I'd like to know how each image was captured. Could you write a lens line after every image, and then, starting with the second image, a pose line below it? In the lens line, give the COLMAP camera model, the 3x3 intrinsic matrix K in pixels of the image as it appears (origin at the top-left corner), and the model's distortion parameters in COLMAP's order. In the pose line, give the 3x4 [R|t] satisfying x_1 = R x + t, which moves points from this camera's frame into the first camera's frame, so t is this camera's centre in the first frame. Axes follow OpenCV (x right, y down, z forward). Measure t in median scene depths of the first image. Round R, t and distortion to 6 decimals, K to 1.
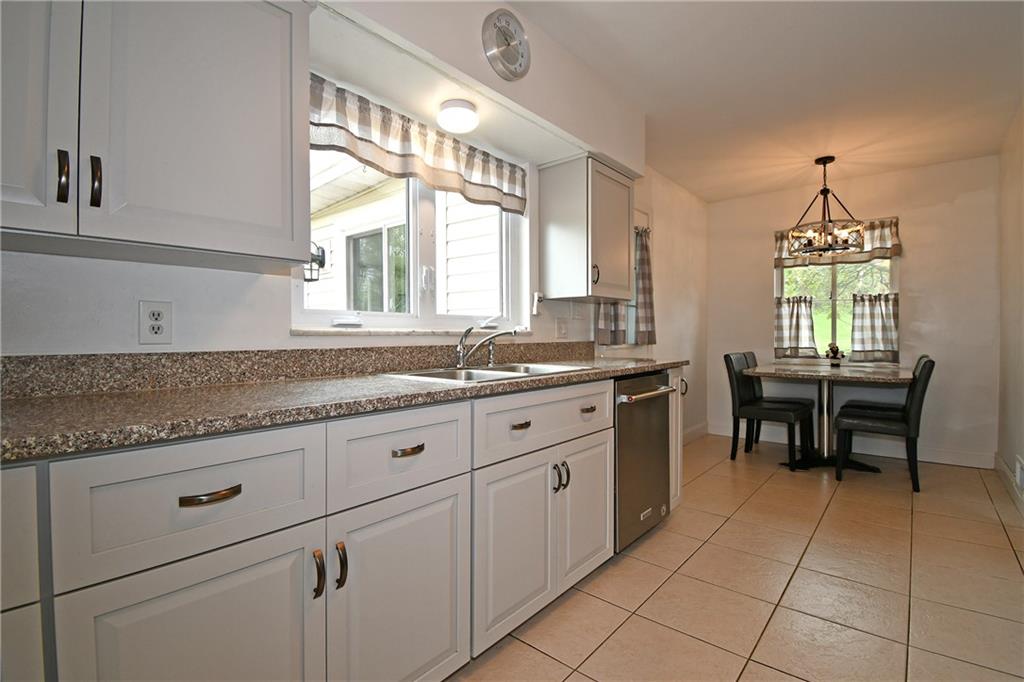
lens RADIAL K [[446.8, 0, 510.9], [0, 446.8, 338.0], [0, 0, 1]] dist [0.021250, -0.025754]
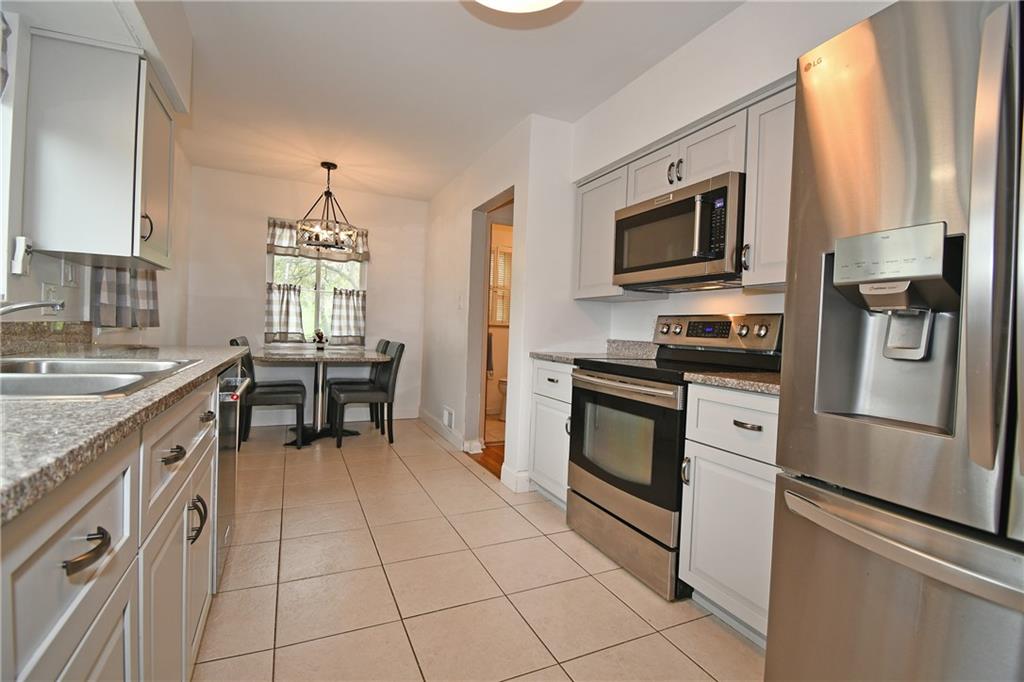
lens RADIAL K [[446.8, 0, 510.9], [0, 446.8, 338.0], [0, 0, 1]] dist [0.021250, -0.025754]
pose [[0.431827, 0.000619, 0.901956, -0.093344], [-0.032509, 0.999361, 0.014878, 0.001124], [-0.901370, -0.035747, 0.431571, 0.077356]]
